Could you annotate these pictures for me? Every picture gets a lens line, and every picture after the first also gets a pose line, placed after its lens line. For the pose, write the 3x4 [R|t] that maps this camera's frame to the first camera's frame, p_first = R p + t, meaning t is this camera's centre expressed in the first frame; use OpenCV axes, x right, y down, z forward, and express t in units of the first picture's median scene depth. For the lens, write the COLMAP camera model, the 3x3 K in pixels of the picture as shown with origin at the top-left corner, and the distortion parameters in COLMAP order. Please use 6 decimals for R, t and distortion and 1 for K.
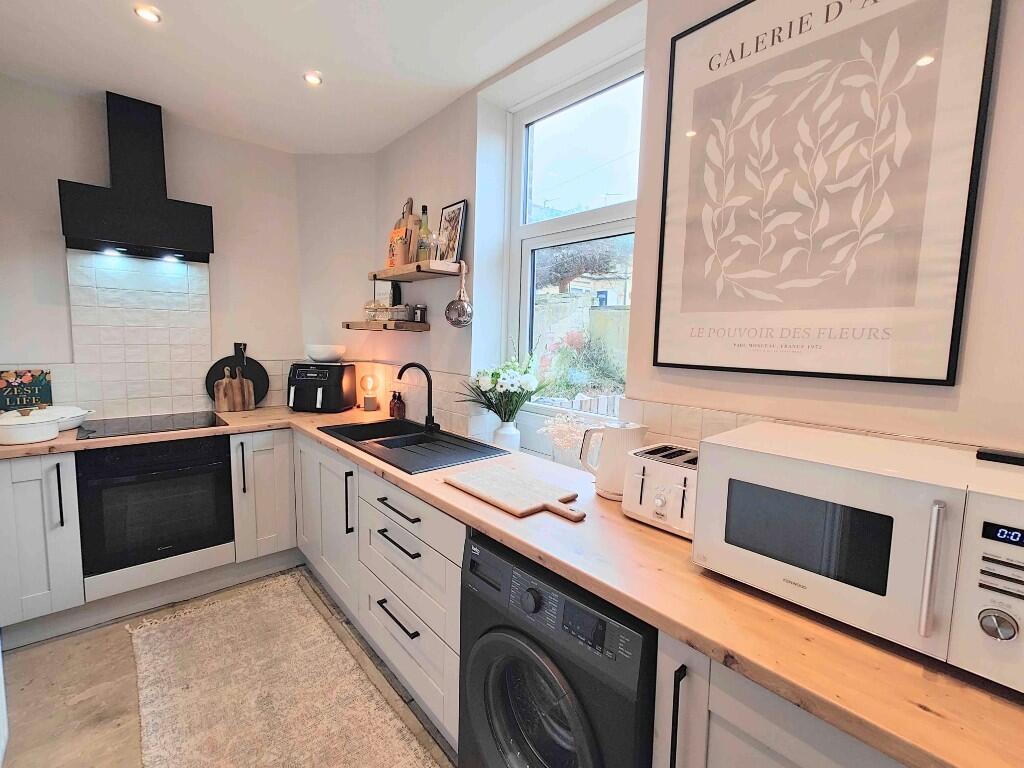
lens RADIAL K [[451.8, 0, 509.1], [0, 451.8, 379.8], [0, 0, 1]] dist [0.003563, 0.000318]
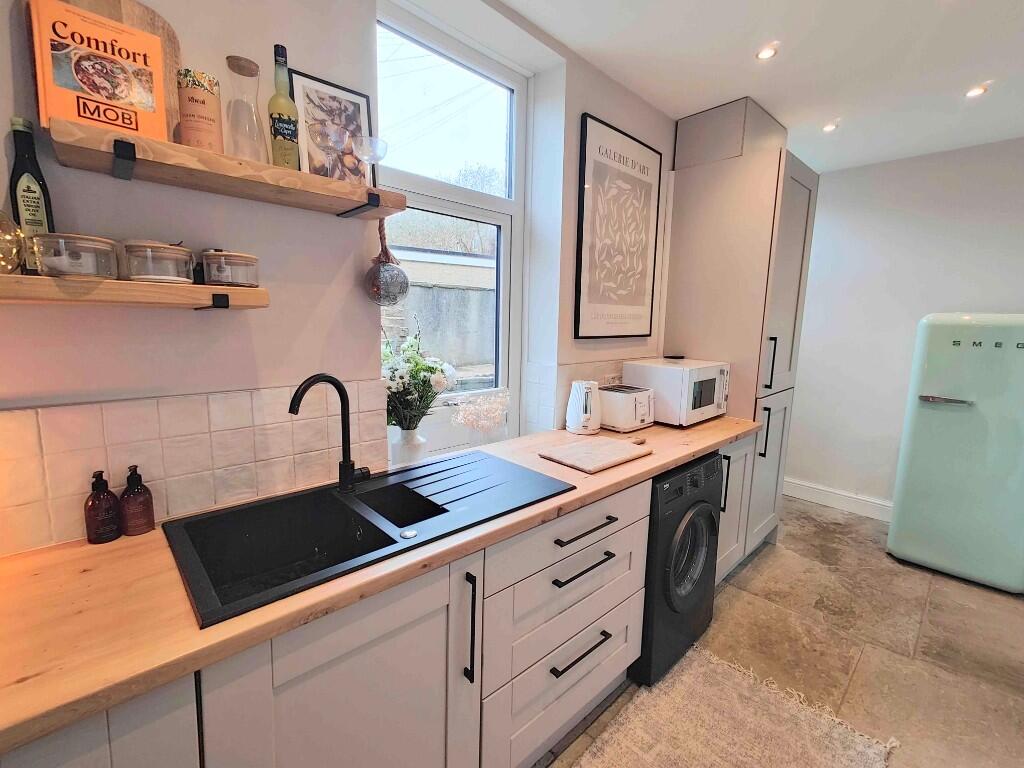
lens RADIAL K [[451.8, 0, 509.1], [0, 451.8, 379.8], [0, 0, 1]] dist [0.003563, 0.000318]
pose [[-0.018847, -0.162158, 0.986585, -1.172256], [0.074798, 0.983766, 0.163124, -0.160290], [-0.997021, 0.076869, -0.006412, 1.279628]]
